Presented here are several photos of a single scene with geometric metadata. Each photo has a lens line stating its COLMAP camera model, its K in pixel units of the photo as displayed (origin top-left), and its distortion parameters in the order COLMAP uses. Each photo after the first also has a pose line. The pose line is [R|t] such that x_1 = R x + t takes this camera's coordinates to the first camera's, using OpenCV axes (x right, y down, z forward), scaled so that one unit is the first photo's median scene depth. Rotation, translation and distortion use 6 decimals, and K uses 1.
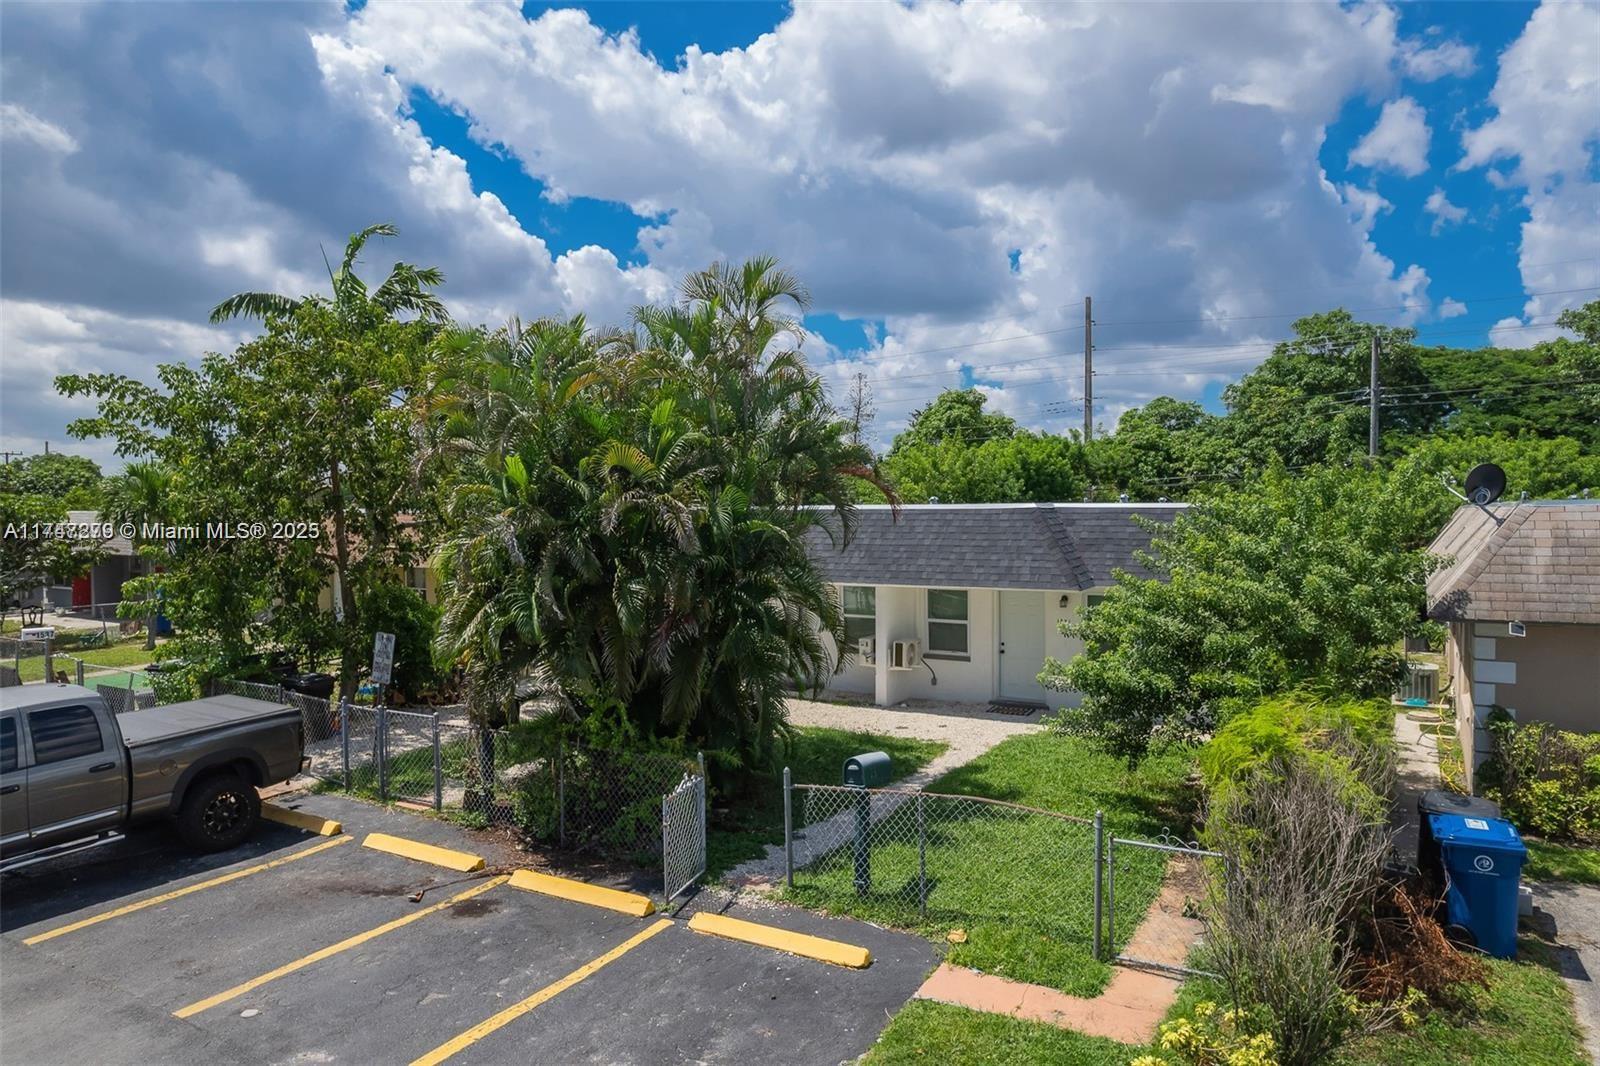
lens RADIAL K [[1022.8, 0, 800.0], [0, 1022.8, 533.0], [0, 0, 1]] dist [-0.086755, 0.079359]
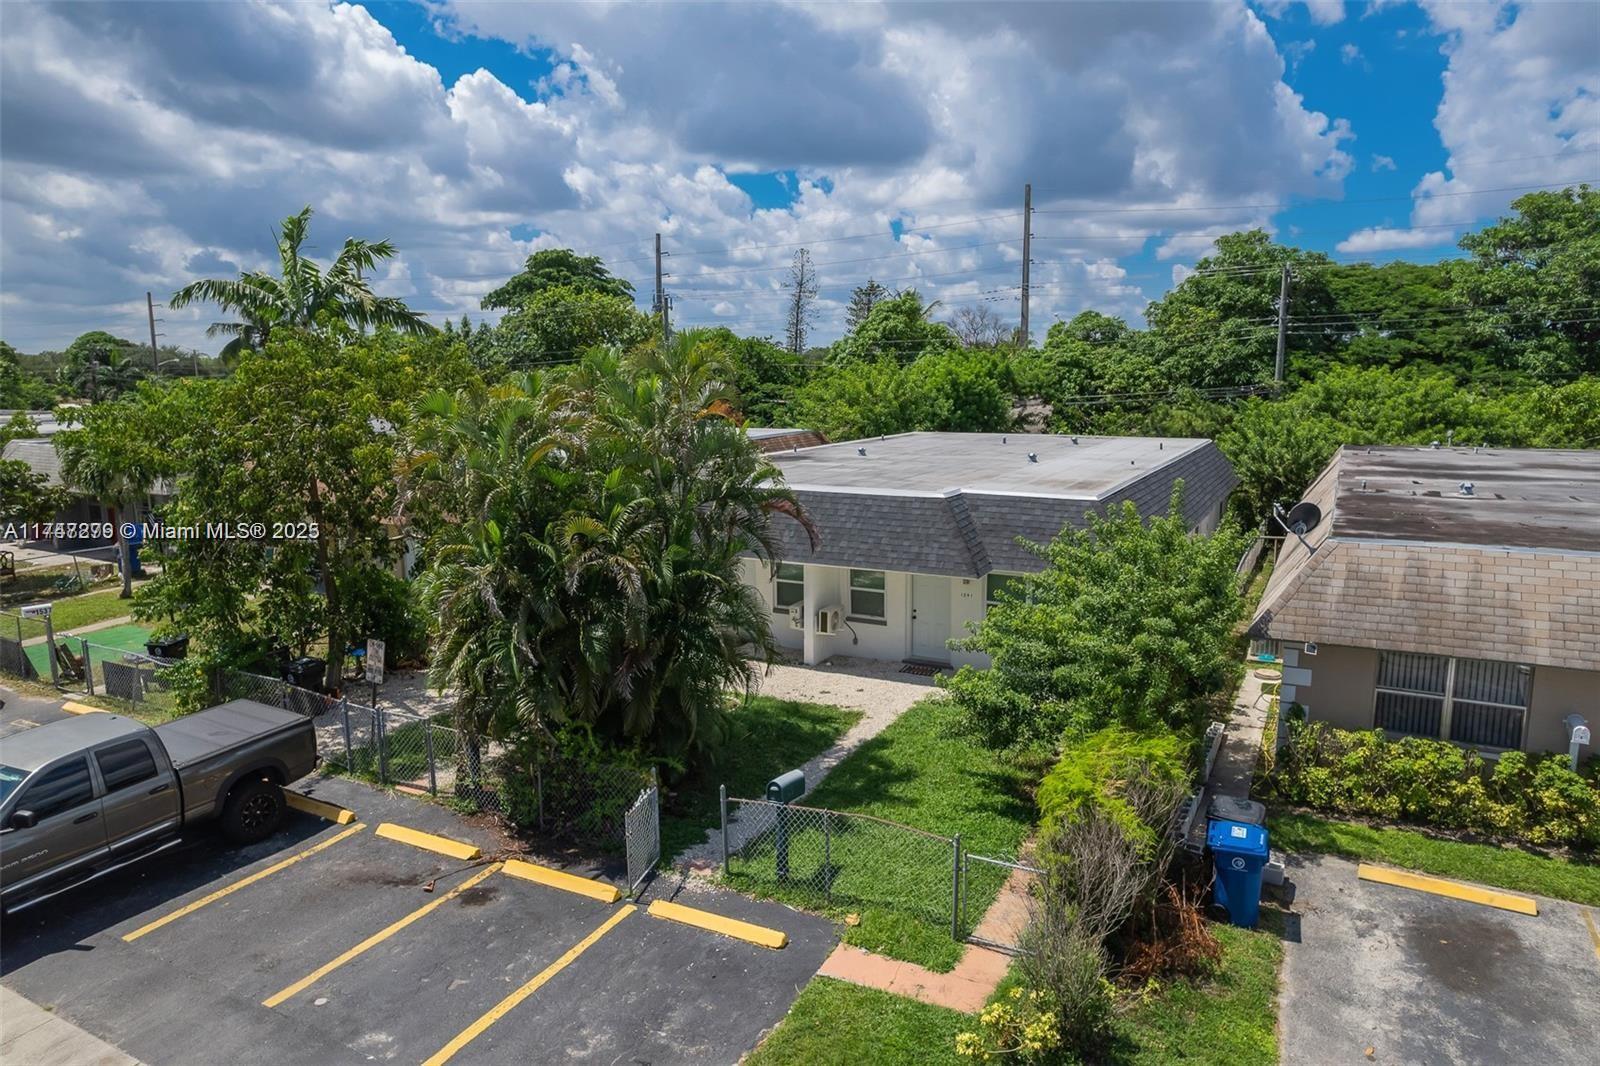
lens RADIAL K [[1022.8, 0, 800.0], [0, 1022.8, 533.0], [0, 0, 1]] dist [-0.086755, 0.079359]
pose [[0.998517, -0.010286, 0.053461, 0.016371], [0.002812, 0.990421, 0.138052, -0.221729], [-0.054369, -0.137697, 0.988981, -0.185465]]
